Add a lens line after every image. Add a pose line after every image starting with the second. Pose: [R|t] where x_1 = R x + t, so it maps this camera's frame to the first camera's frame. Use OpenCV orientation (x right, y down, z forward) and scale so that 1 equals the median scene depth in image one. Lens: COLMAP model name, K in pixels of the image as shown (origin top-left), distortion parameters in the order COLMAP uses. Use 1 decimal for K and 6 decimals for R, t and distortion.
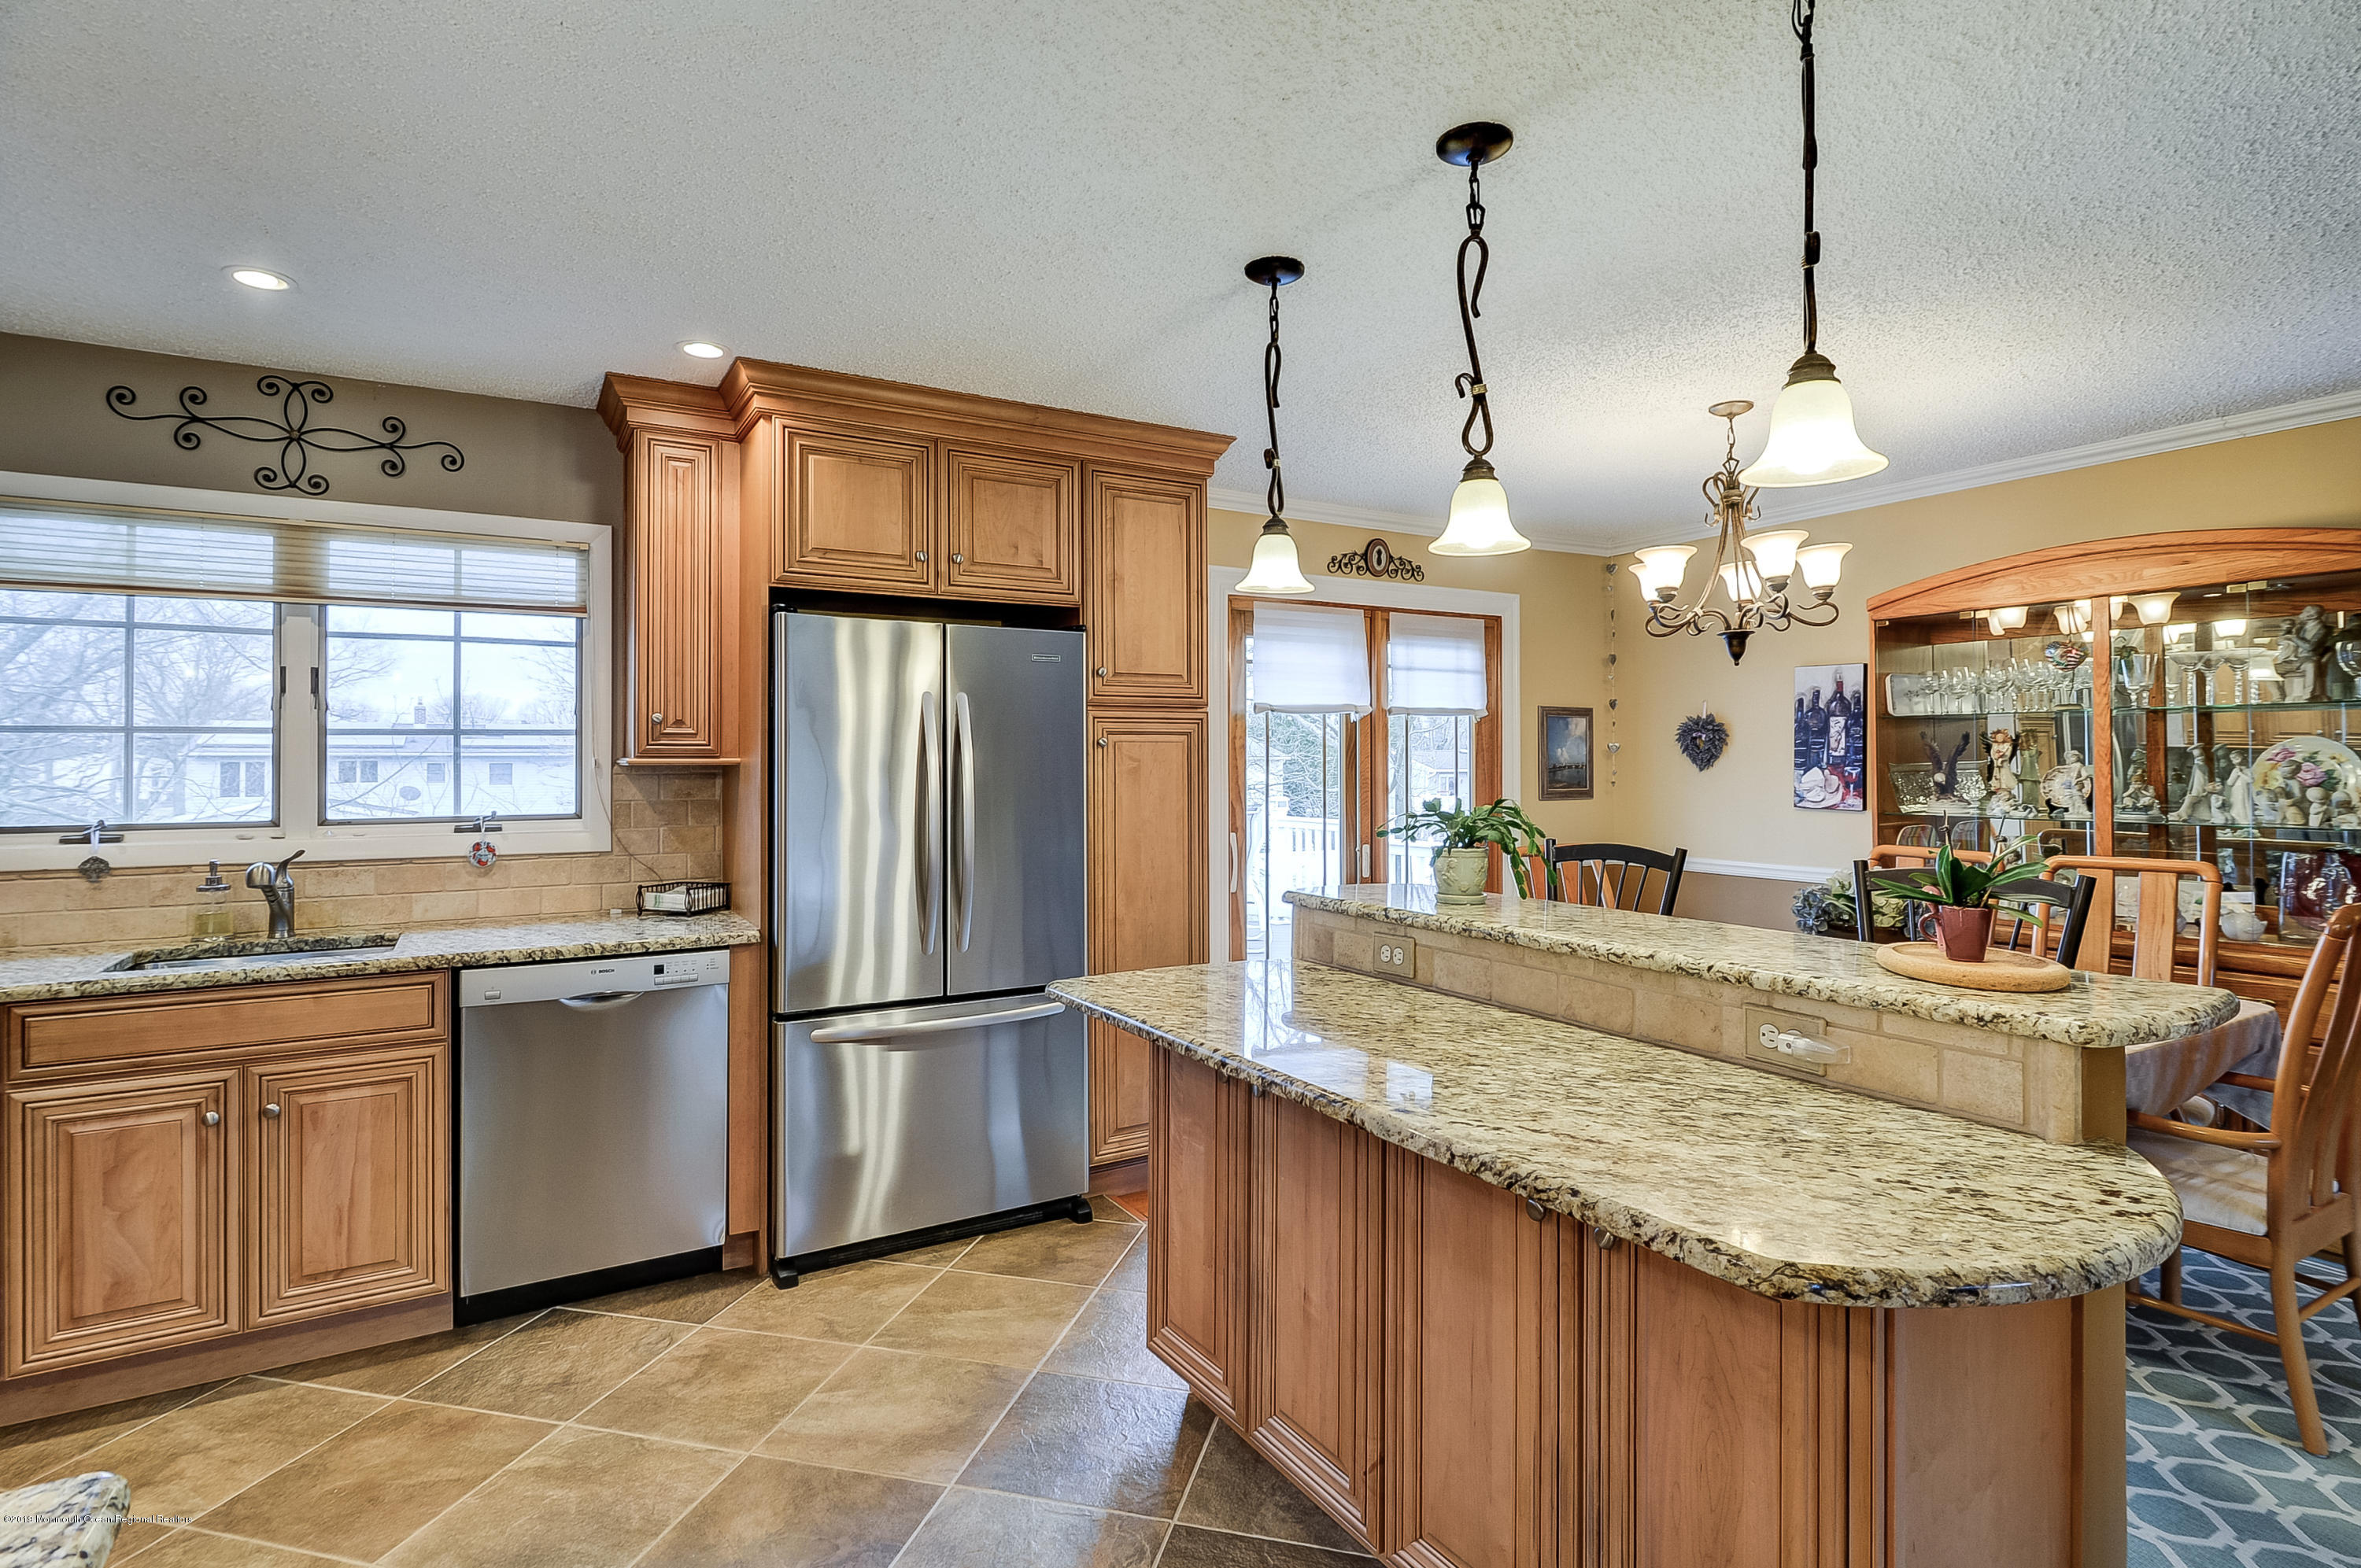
lens RADIAL K [[1162.1, 0, 1186.3], [0, 1162.1, 764.8], [0, 0, 1]] dist [-0.008310, -0.000379]
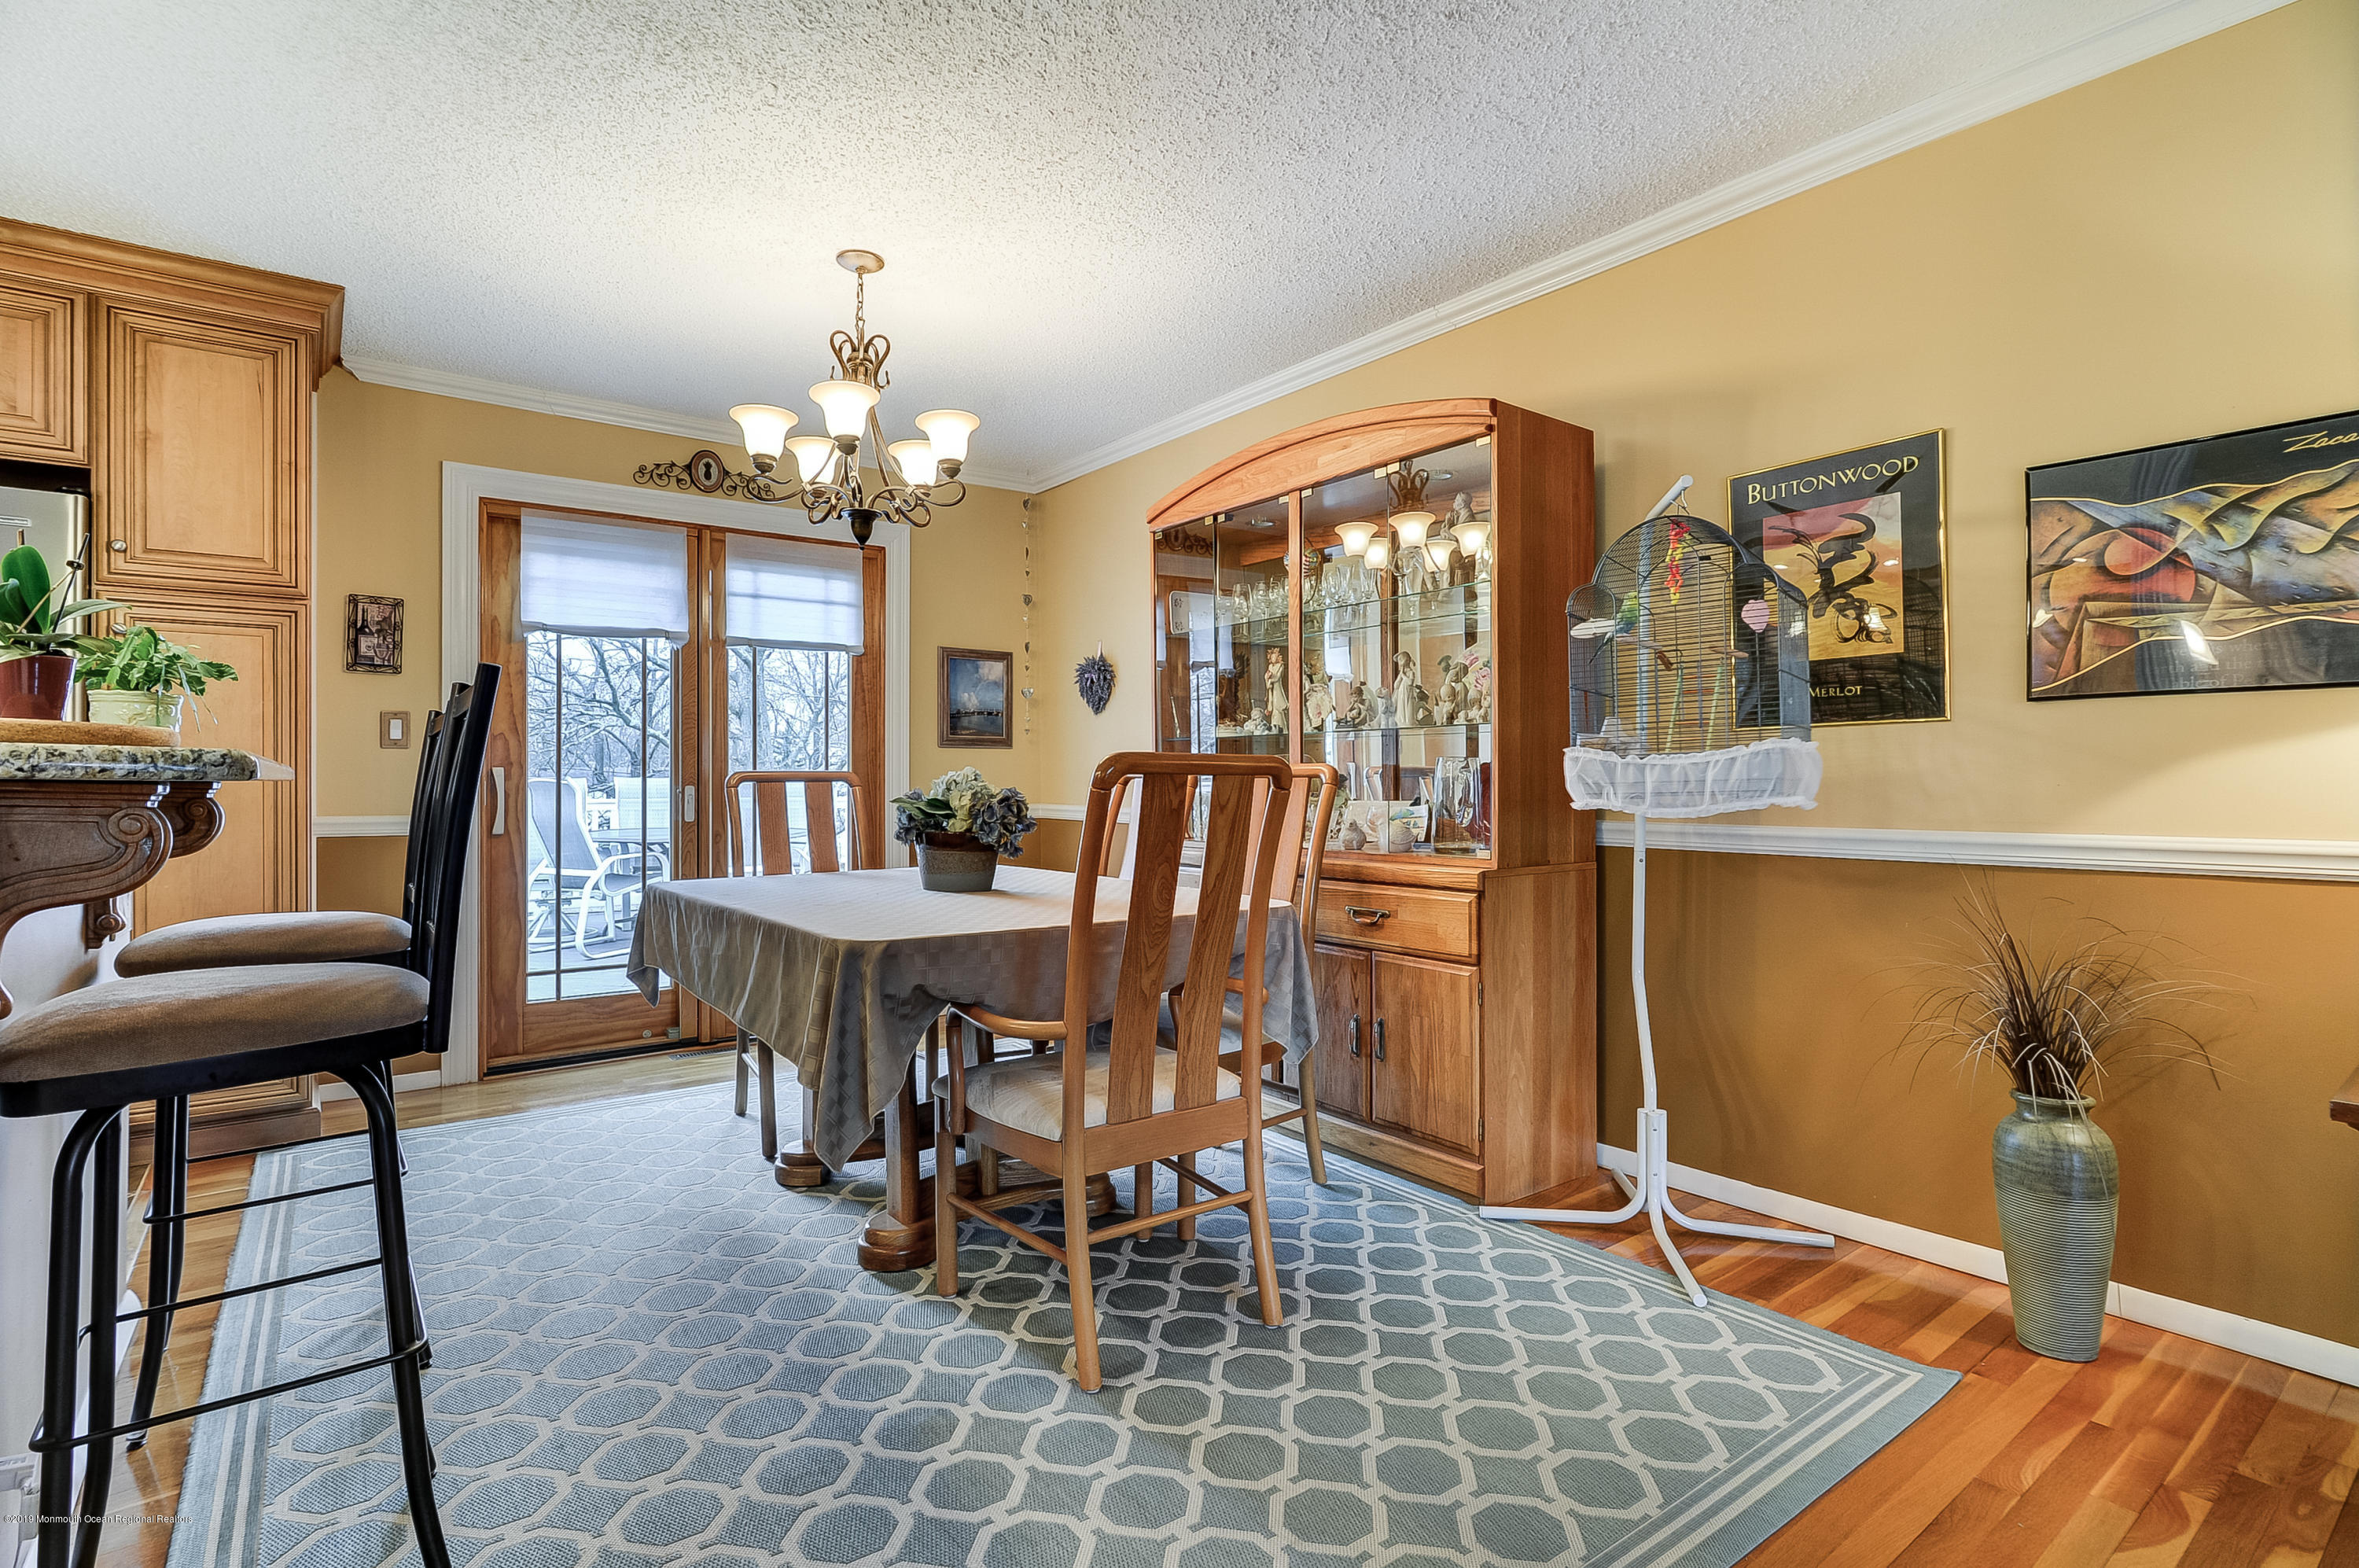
lens RADIAL K [[1142.6, 0, 1179.5], [0, 1142.6, 784.0], [0, 0, 1]] dist [-0.005680, -0.000678]
pose [[0.993351, 0.001115, 0.115120, 0.588295], [-0.001165, 0.999999, 0.000369, 0.090640], [-0.115119, -0.000500, 0.993352, 0.090422]]
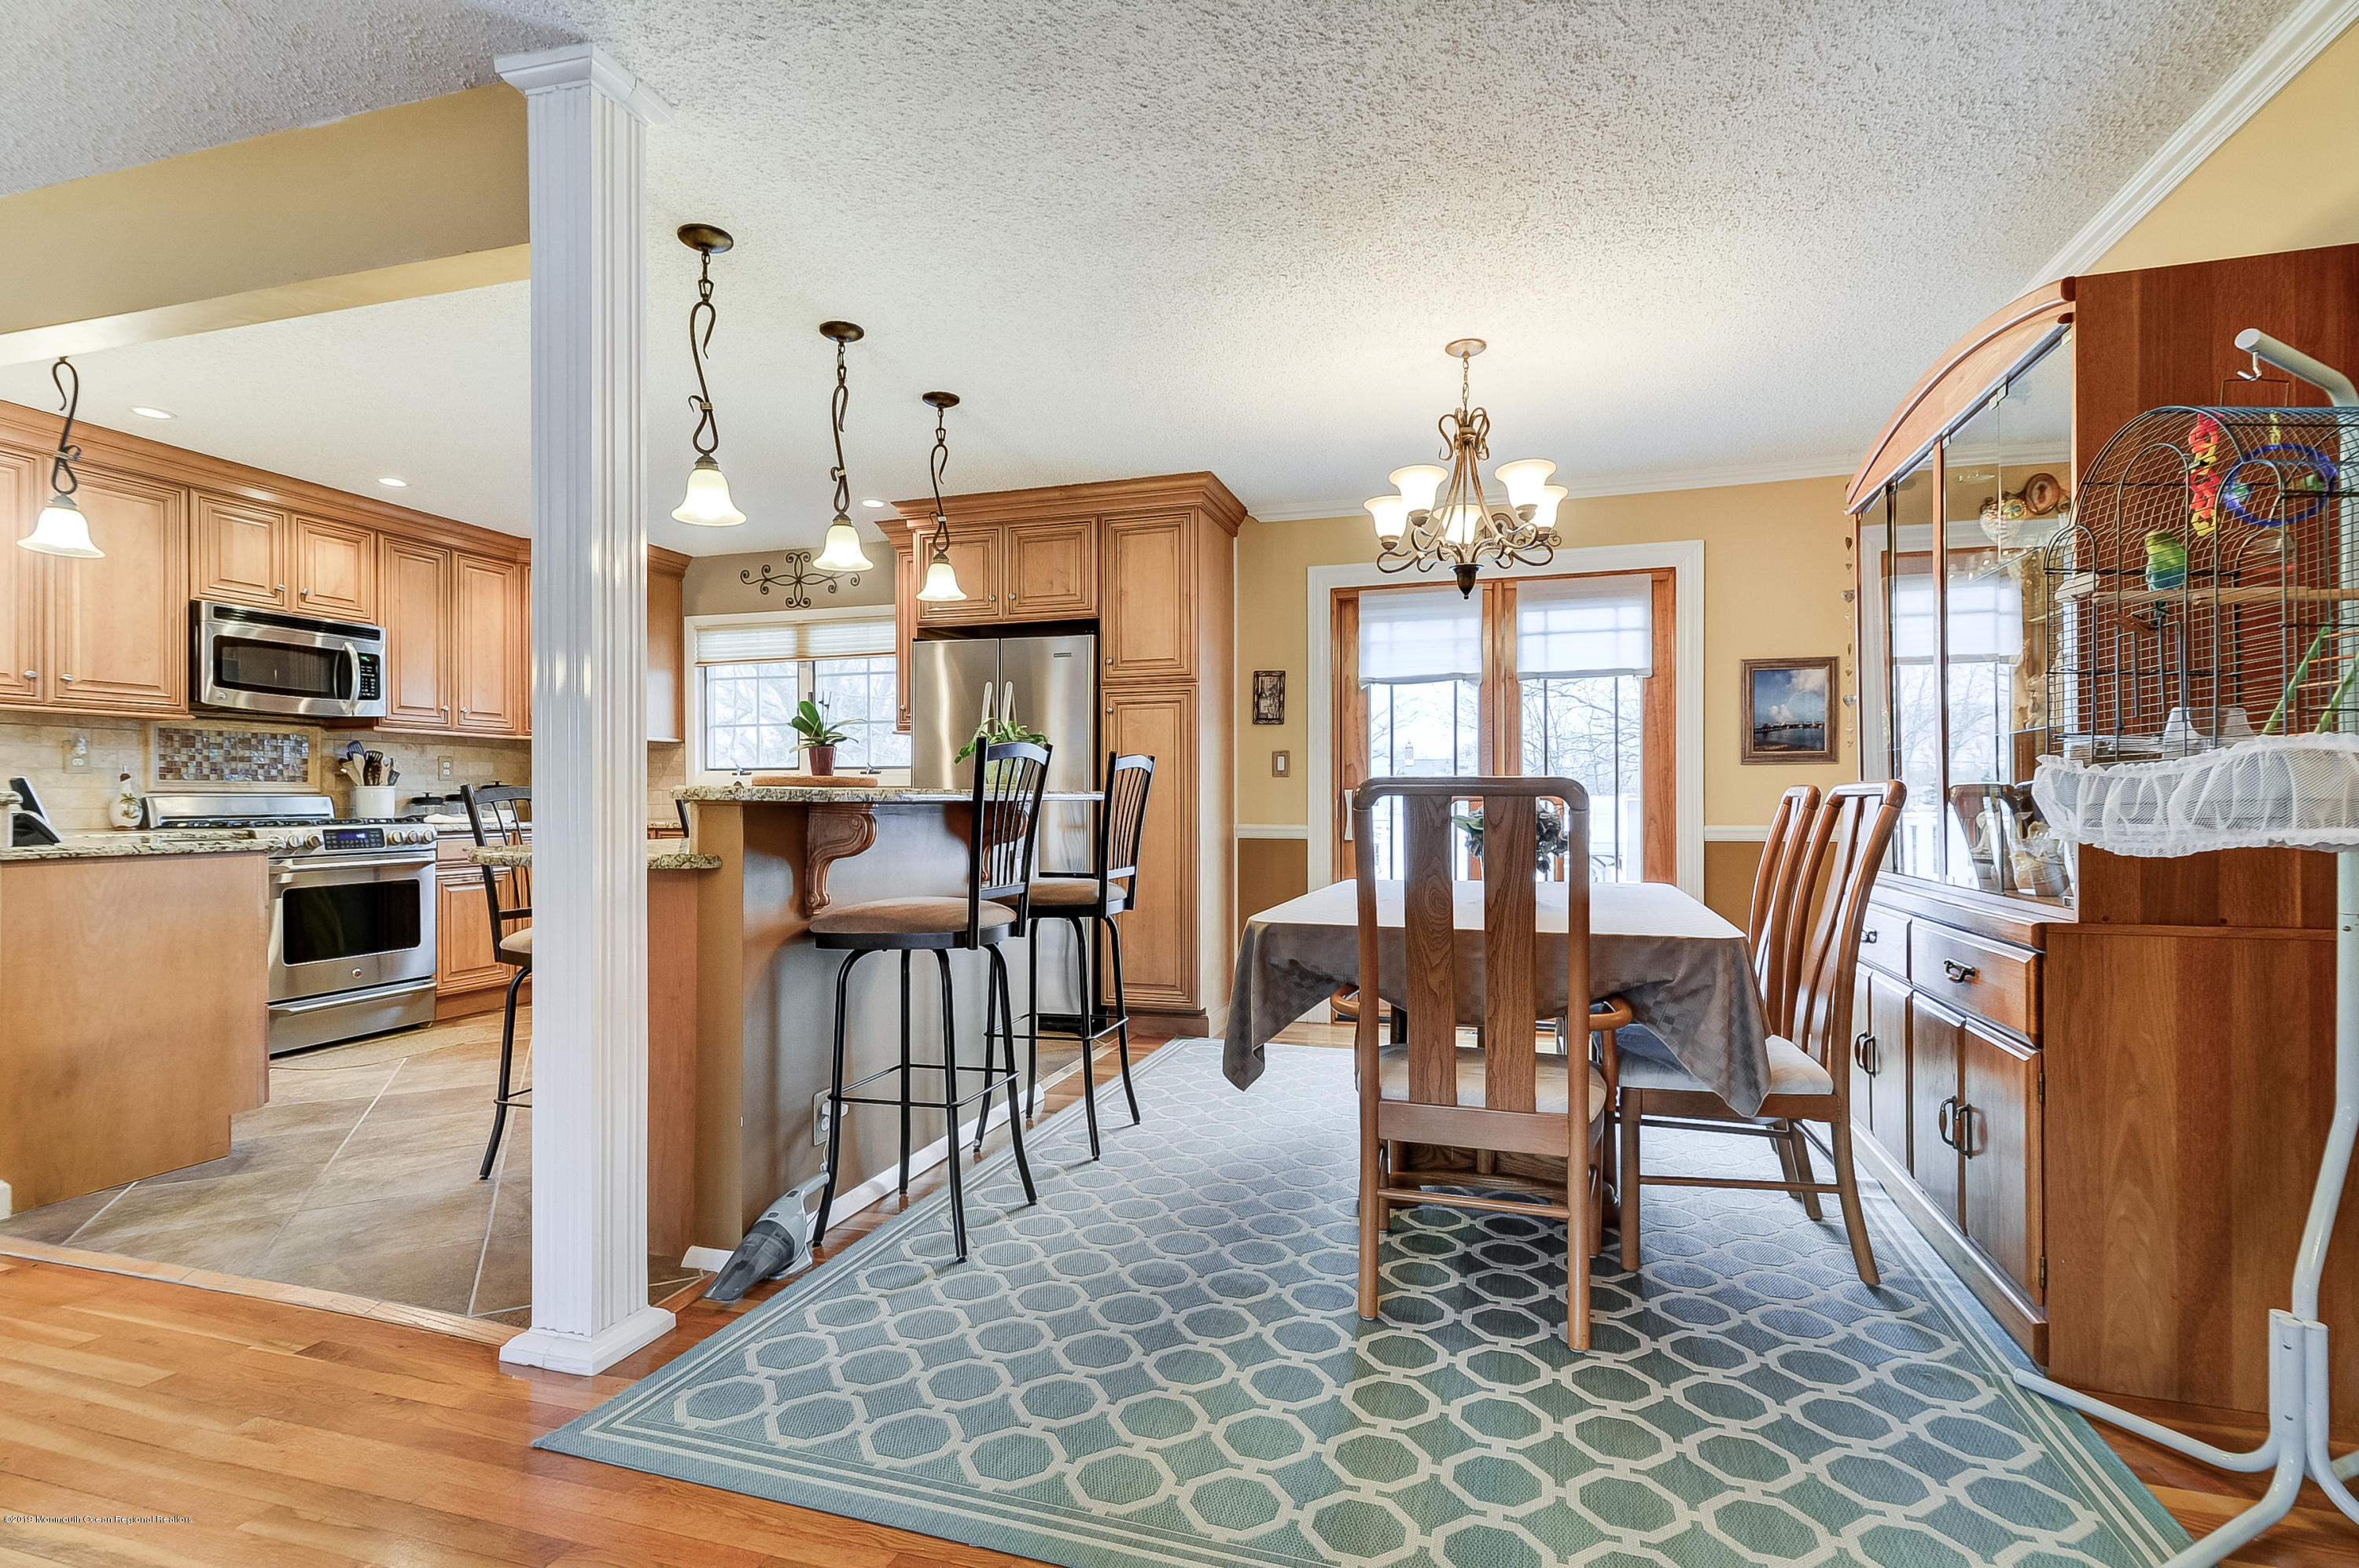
lens RADIAL K [[1131.2, 0, 1169.5], [0, 1131.2, 802.9], [0, 0, 1]] dist [0.003368, 0.000186]
pose [[0.665638, 0.003742, -0.746266, 0.997712], [-0.001868, 0.999993, 0.003349, 0.088324], [0.746273, -0.000835, 0.665640, 0.127343]]
